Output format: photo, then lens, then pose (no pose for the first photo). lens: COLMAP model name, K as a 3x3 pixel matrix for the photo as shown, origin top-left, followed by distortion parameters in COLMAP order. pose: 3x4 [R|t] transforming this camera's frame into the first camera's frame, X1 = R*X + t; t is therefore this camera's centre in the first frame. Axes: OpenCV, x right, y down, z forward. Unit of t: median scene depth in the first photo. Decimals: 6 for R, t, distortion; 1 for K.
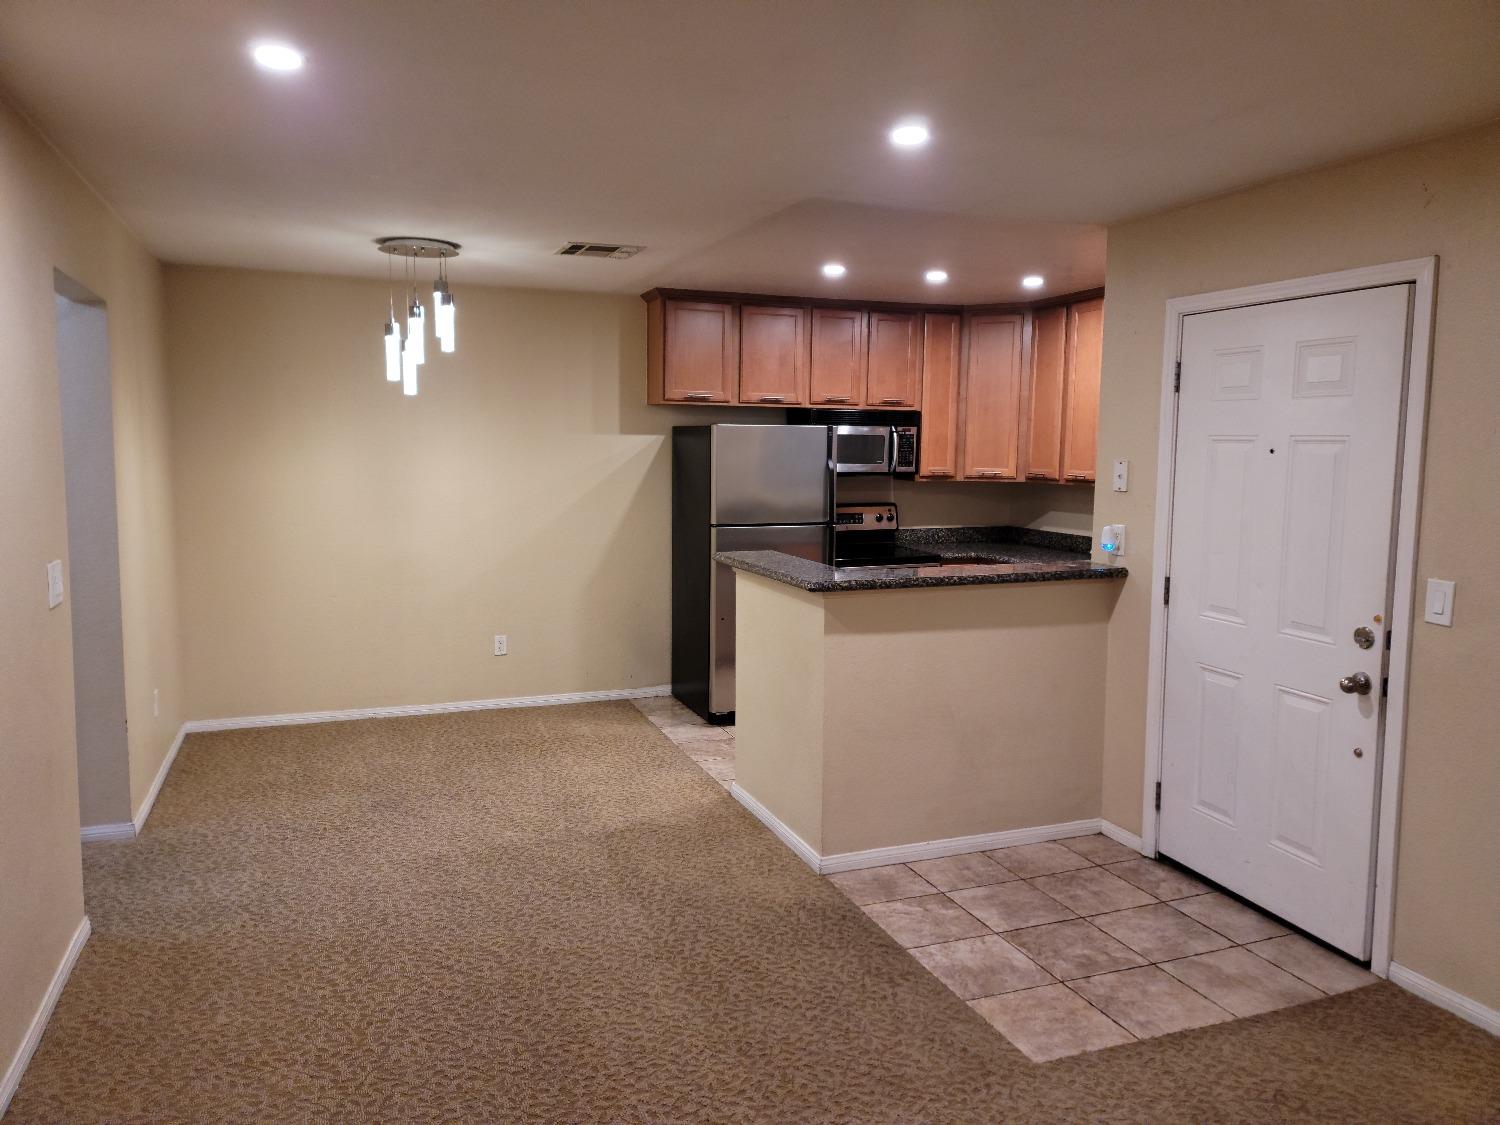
lens RADIAL K [[1095.2, 0, 748.9], [0, 1095.2, 548.2], [0, 0, 1]] dist [0.064199, -0.108415]
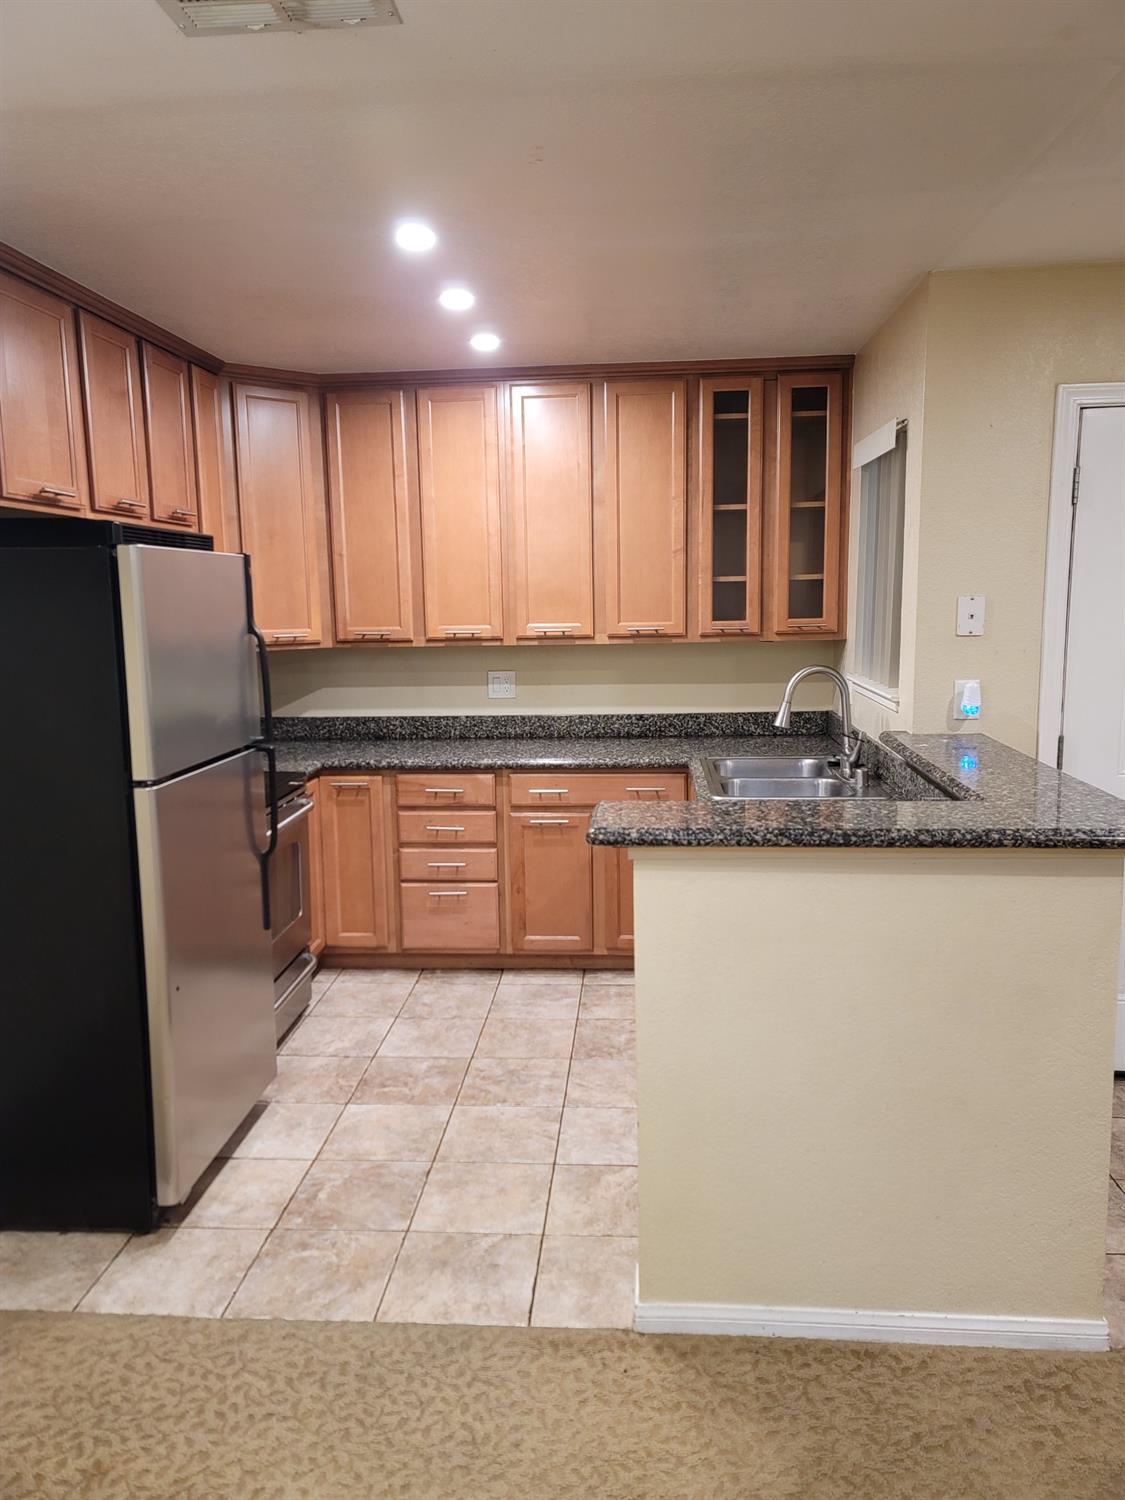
lens RADIAL K [[1086.0, 0, 566.6], [0, 1086.0, 742.0], [0, 0, 1]] dist [0.060201, -0.085430]
pose [[0.432833, -0.135541, 0.891226, -0.338622], [0.109472, 0.989218, 0.097278, -0.060089], [-0.894802, 0.055459, 0.443005, 0.663006]]
